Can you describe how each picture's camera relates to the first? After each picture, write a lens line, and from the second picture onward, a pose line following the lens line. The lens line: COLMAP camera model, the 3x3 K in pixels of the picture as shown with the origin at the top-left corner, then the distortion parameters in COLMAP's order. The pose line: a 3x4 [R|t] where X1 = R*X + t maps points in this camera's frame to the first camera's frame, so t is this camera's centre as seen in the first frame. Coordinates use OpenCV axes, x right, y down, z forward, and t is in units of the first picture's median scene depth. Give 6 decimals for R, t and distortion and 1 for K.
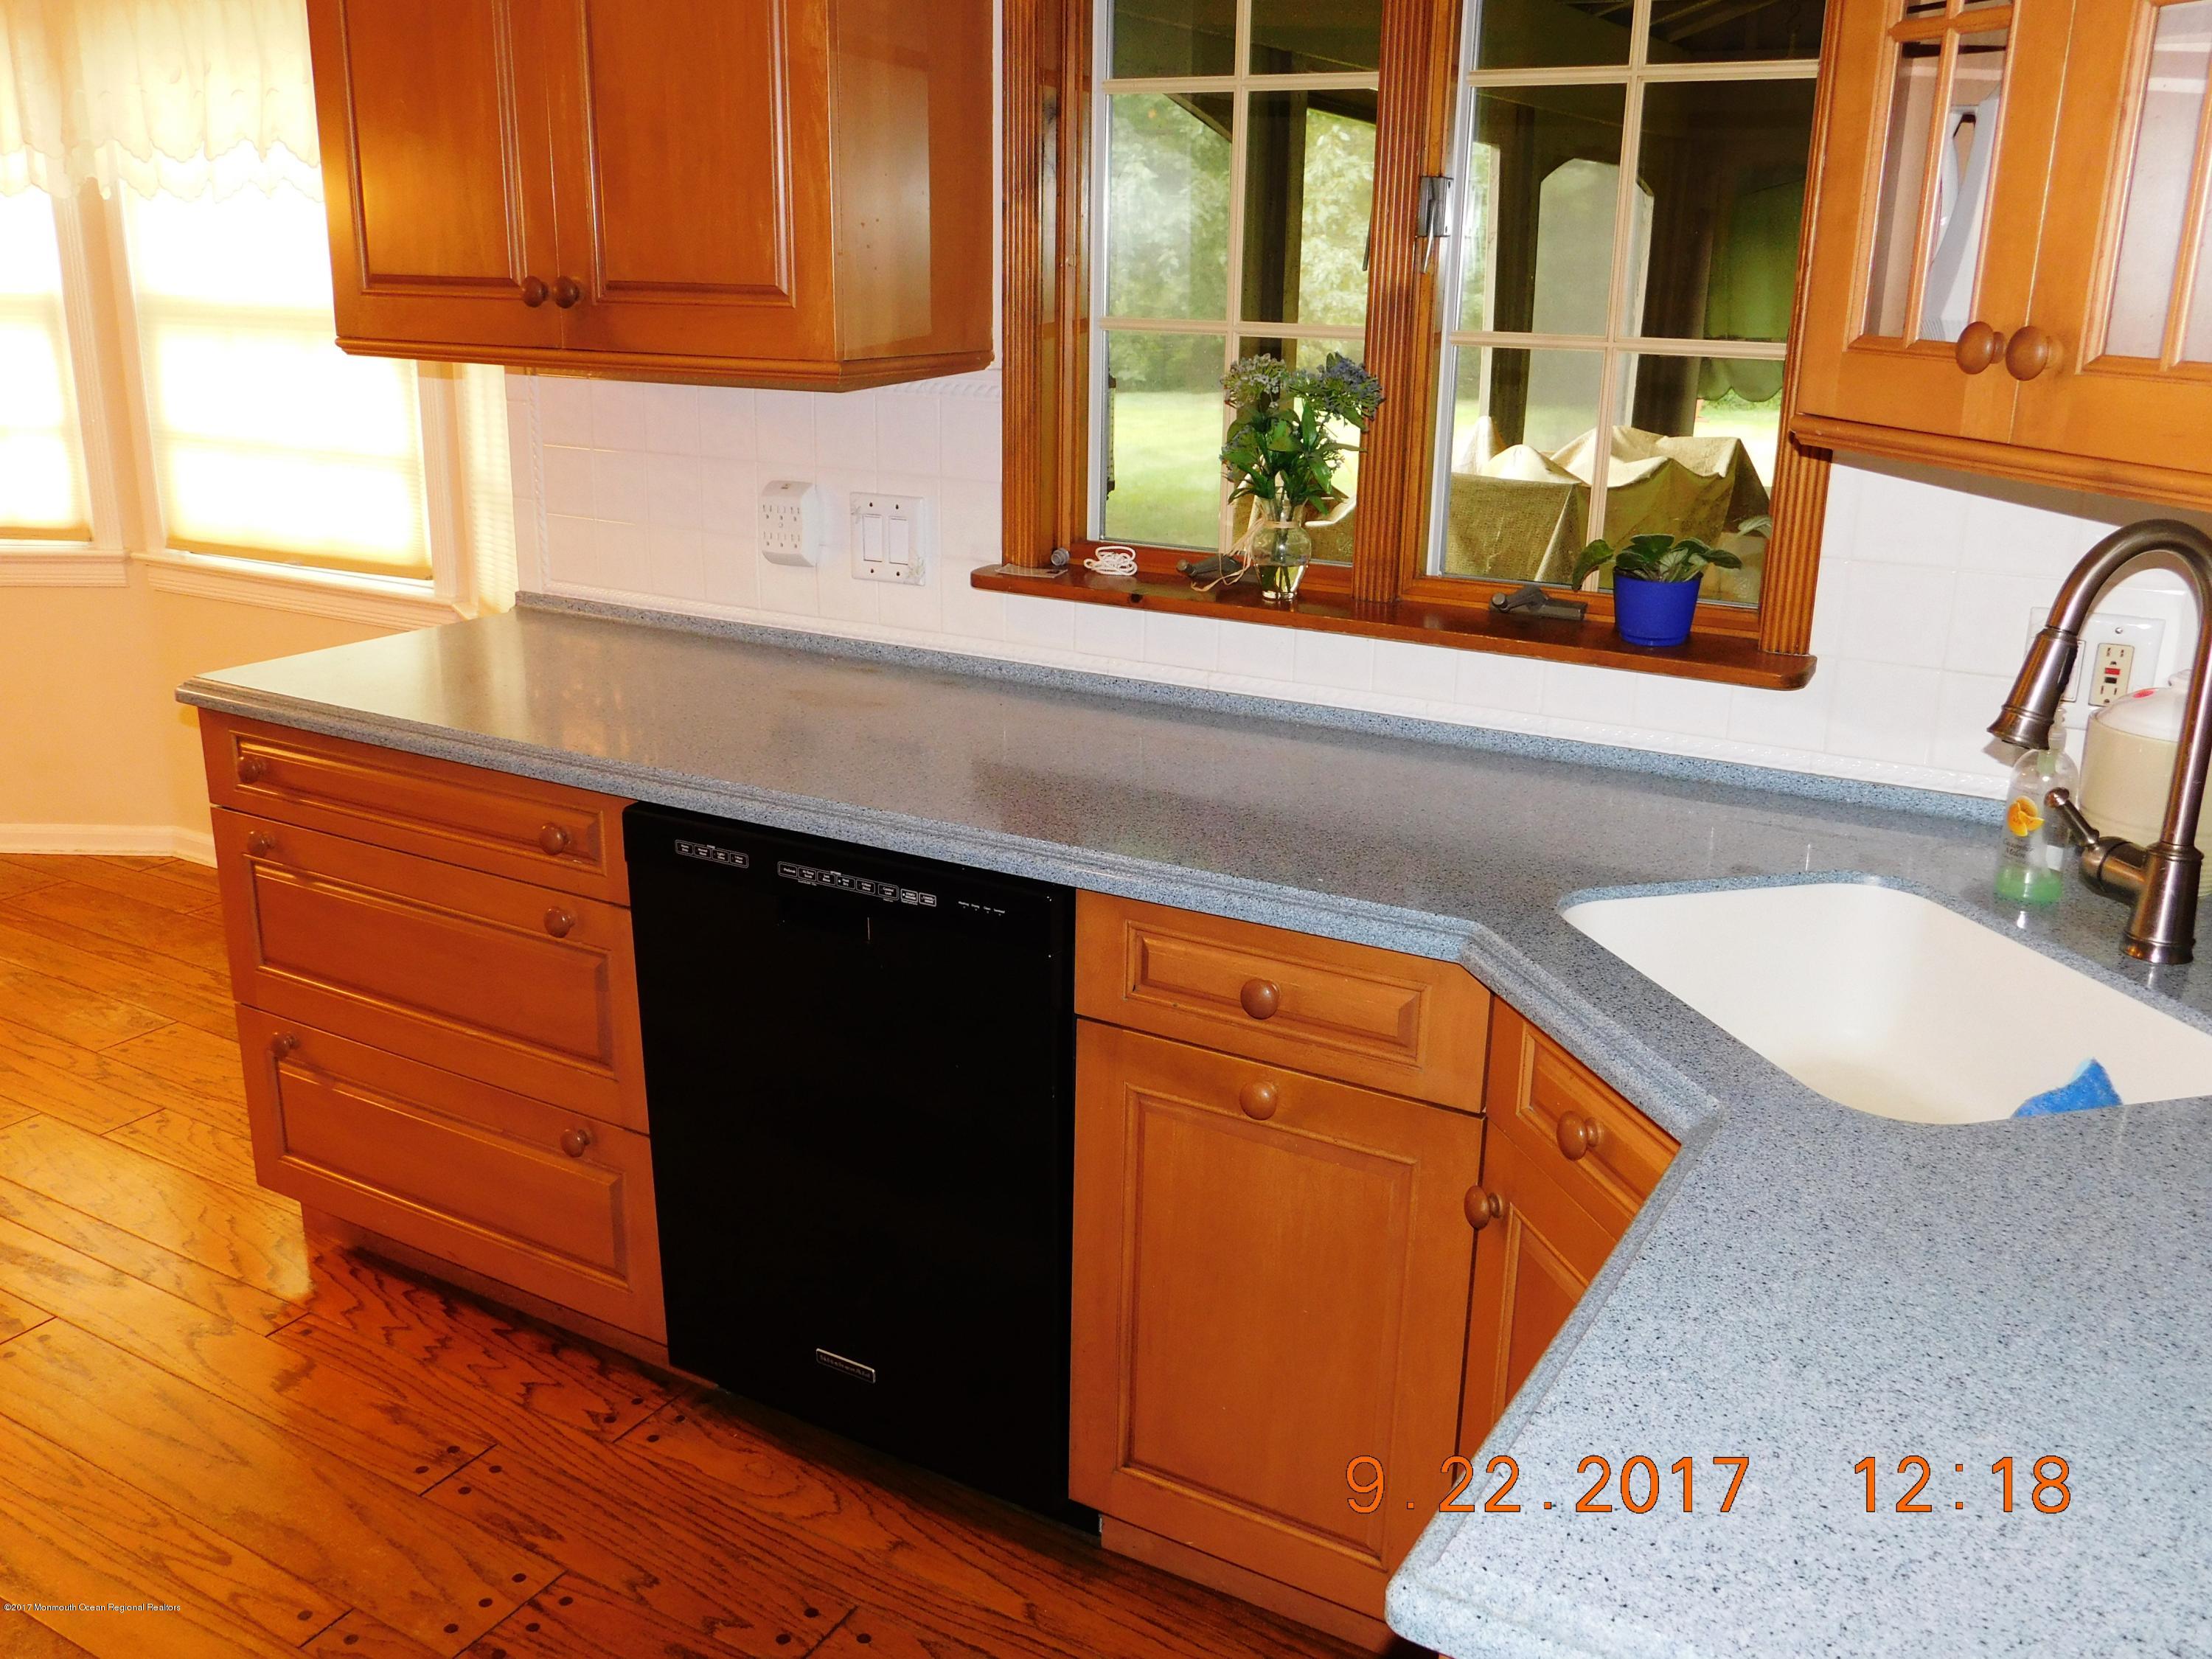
lens RADIAL K [[1917.9, 0, 1106.0], [0, 1917.9, 829.5], [0, 0, 1]] dist [-0.013895, -0.003011]
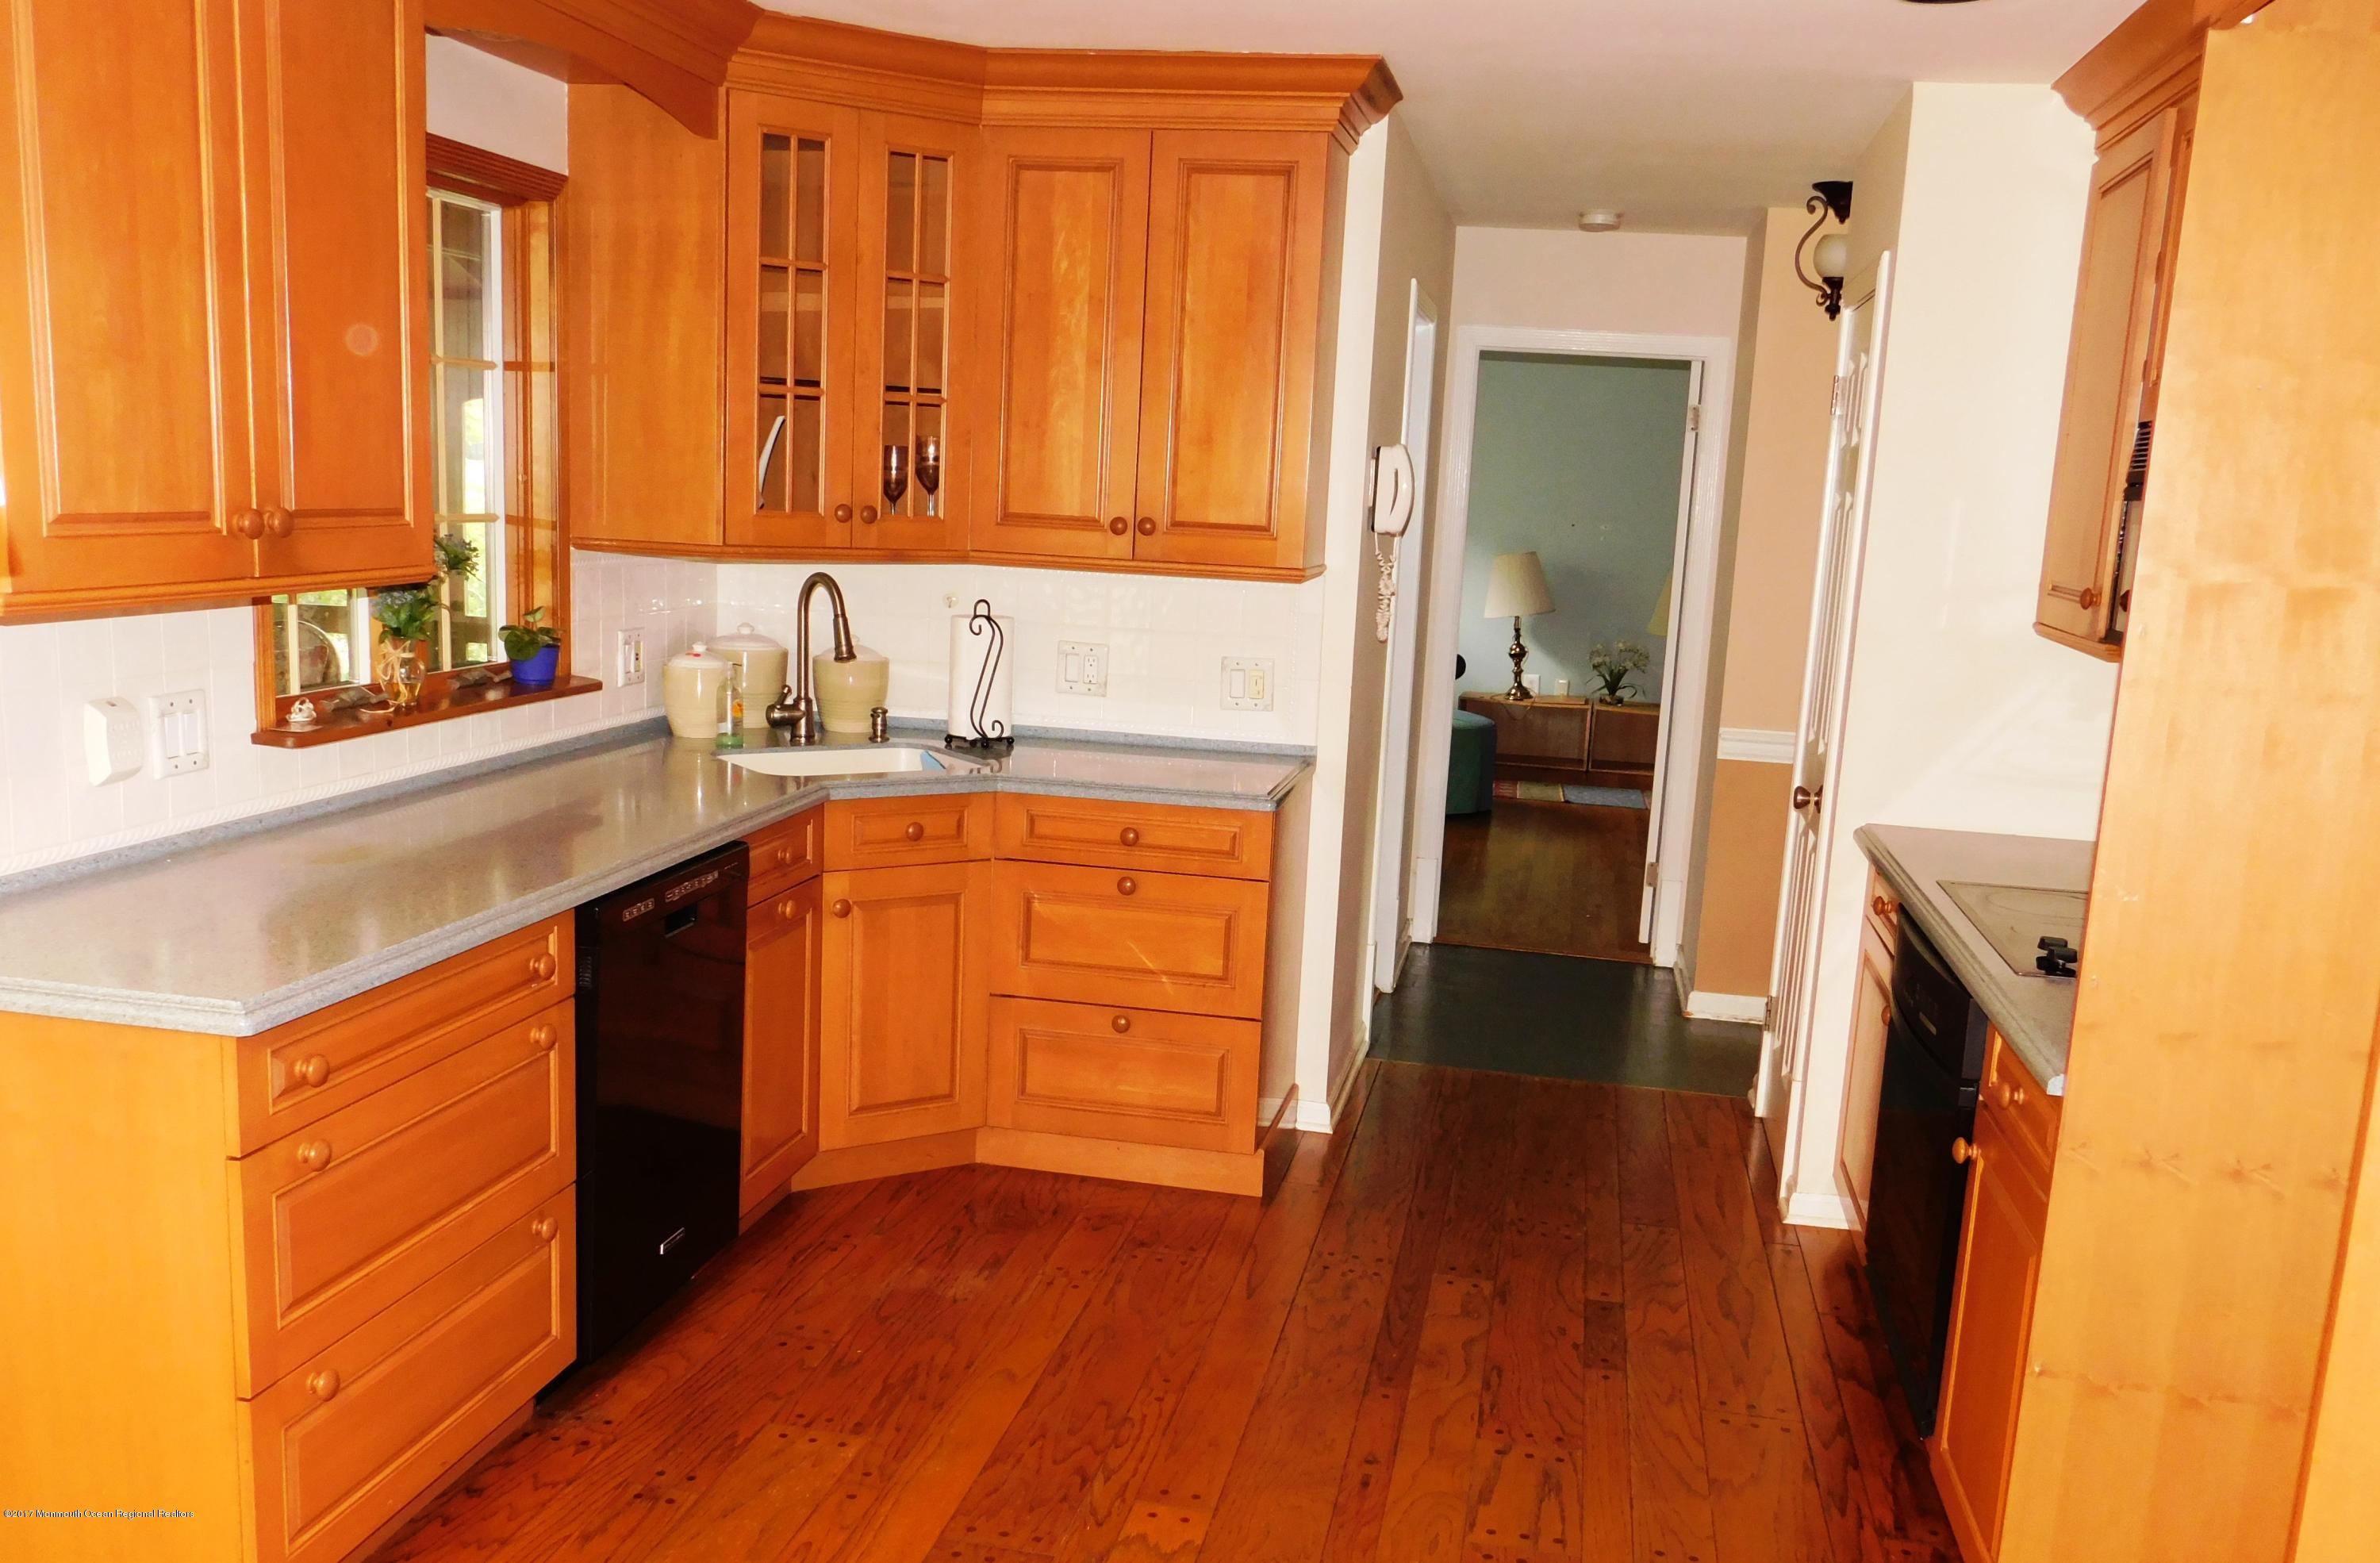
lens RADIAL K [[2086.2, 0, 1187.1], [0, 2086.2, 873.0], [0, 0, 1]] dist [-0.000094, 0.000702]
pose [[-0.331930, -0.210292, 0.919565, -1.503119], [0.223188, 0.929647, 0.293161, -0.320308], [-0.916521, 0.302545, -0.261643, 0.885401]]
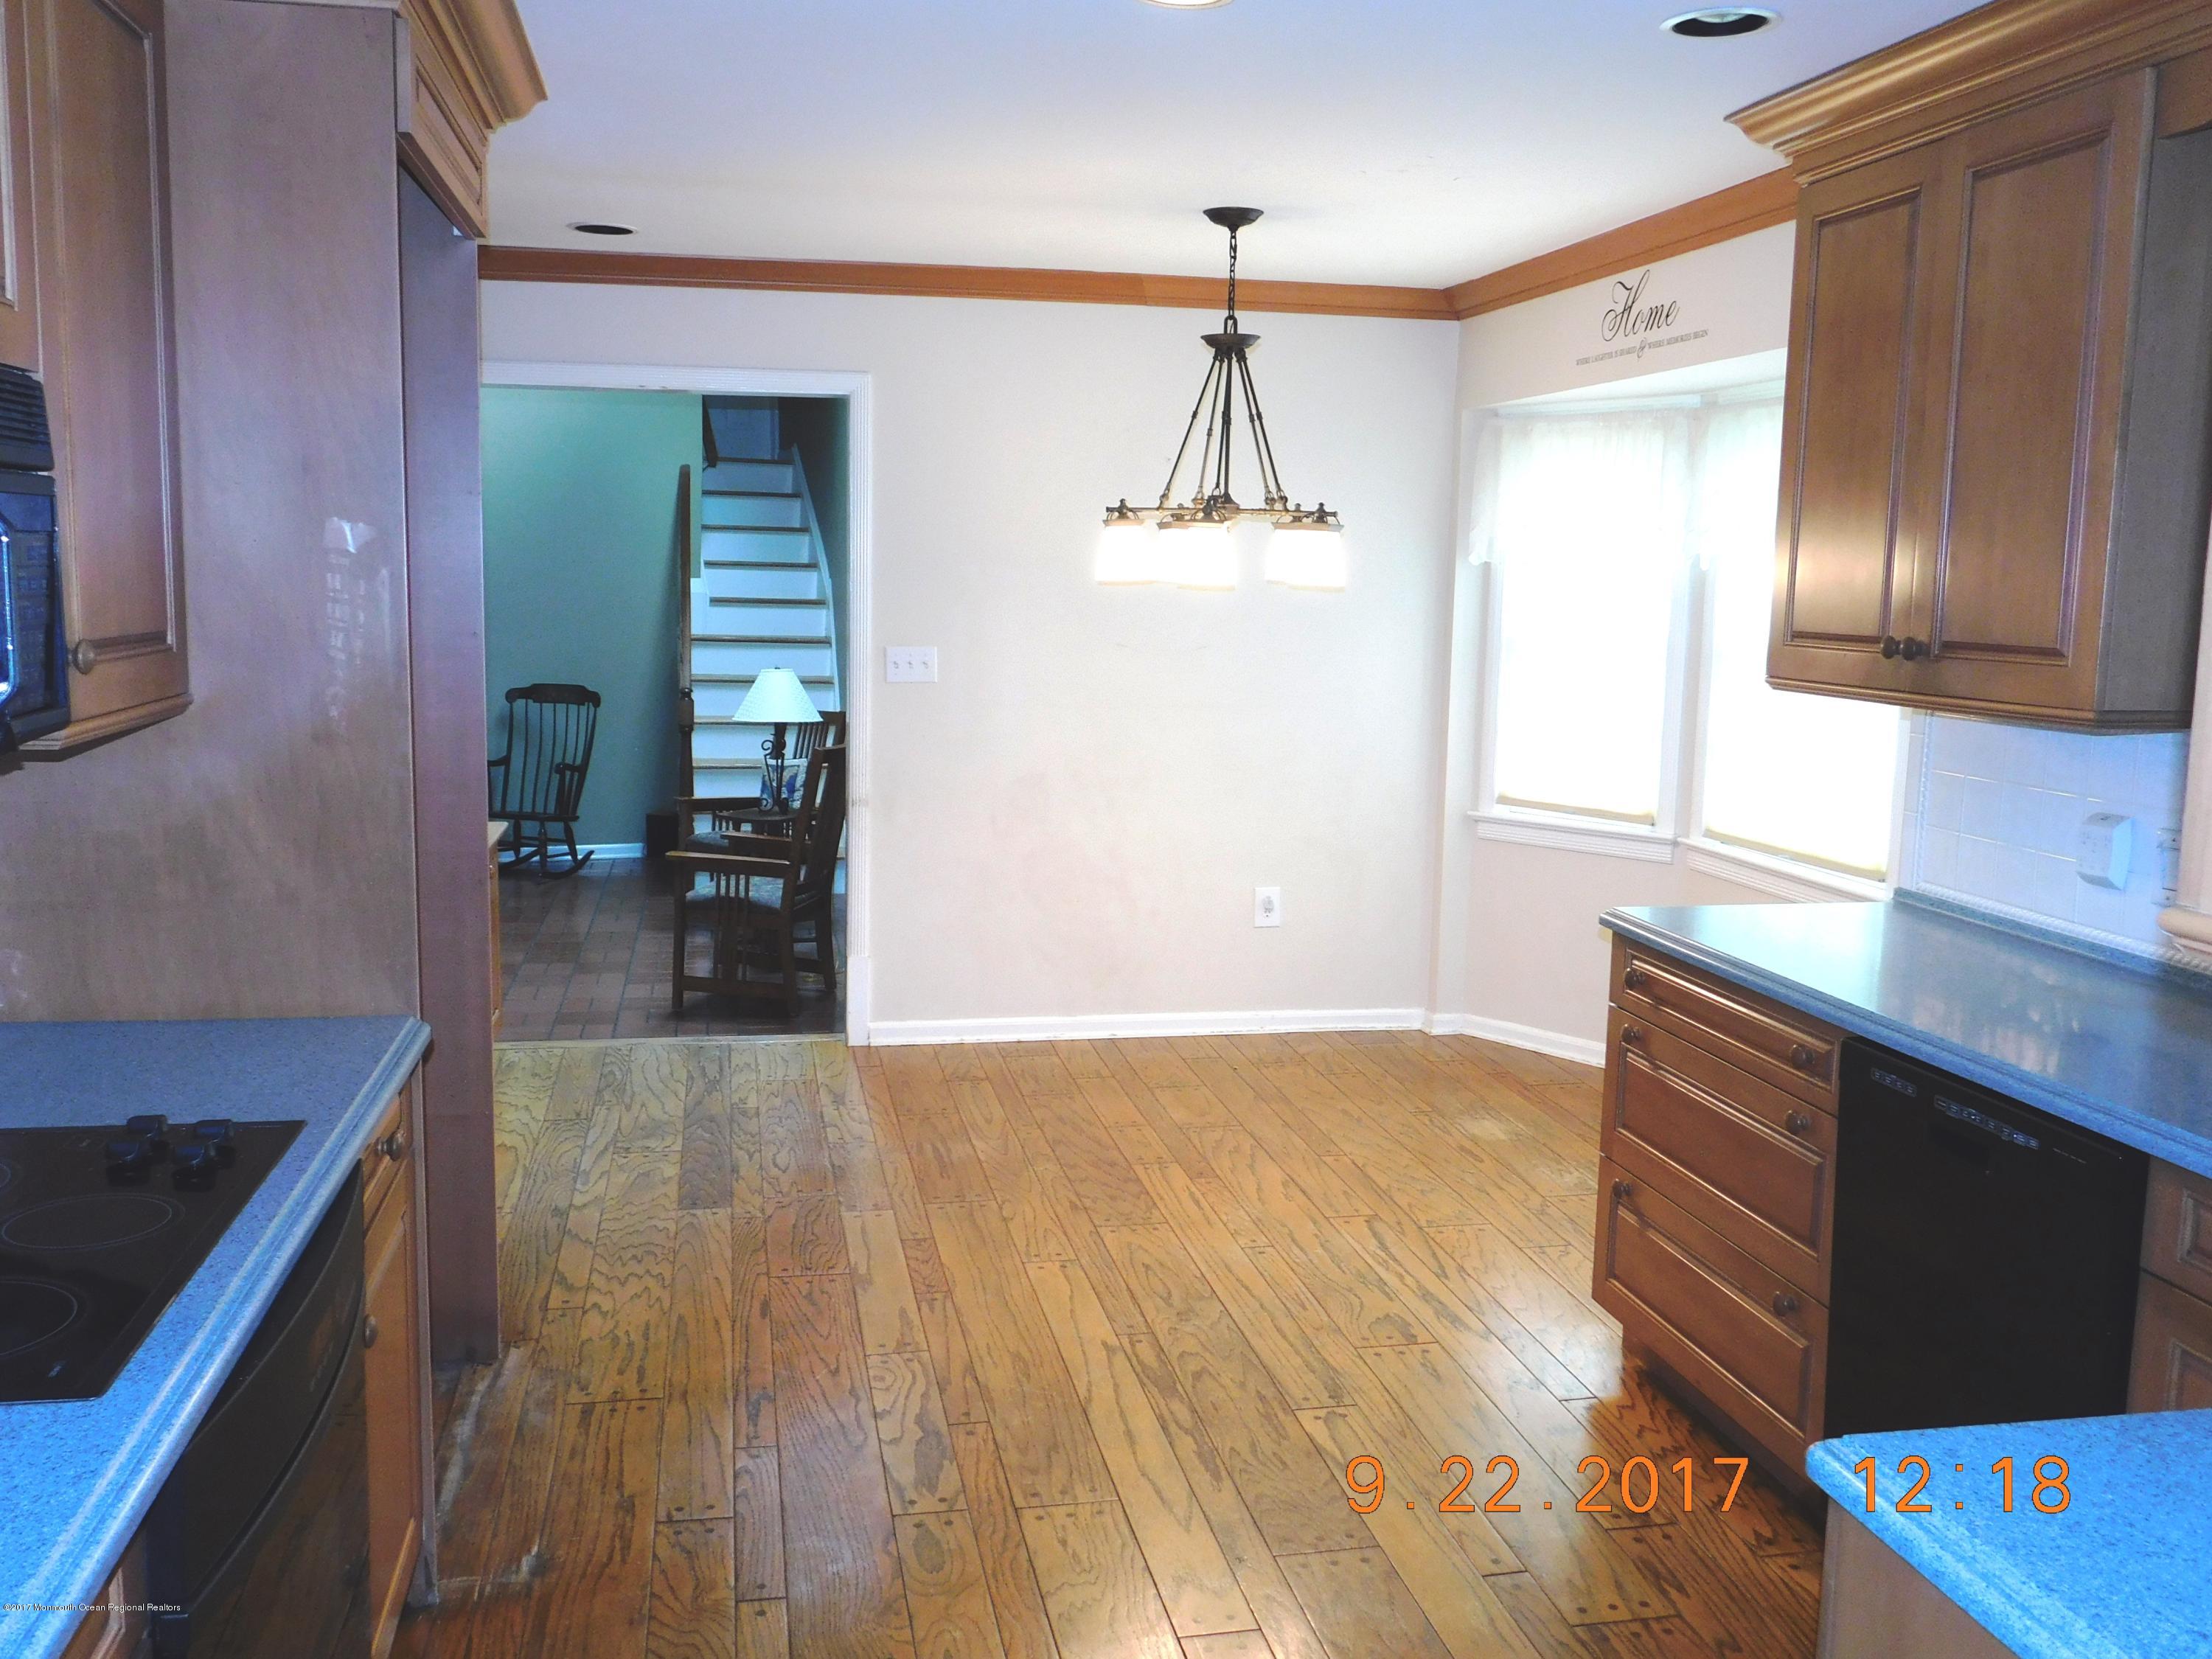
lens RADIAL K [[1917.9, 0, 1106.0], [0, 1917.9, 829.5], [0, 0, 1]] dist [-0.013895, -0.003011]
pose [[0.663289, 0.098031, -0.741915, 0.314688], [-0.227274, 0.970946, -0.074895, 0.054256], [0.713018, 0.218296, 0.666298, -0.206840]]
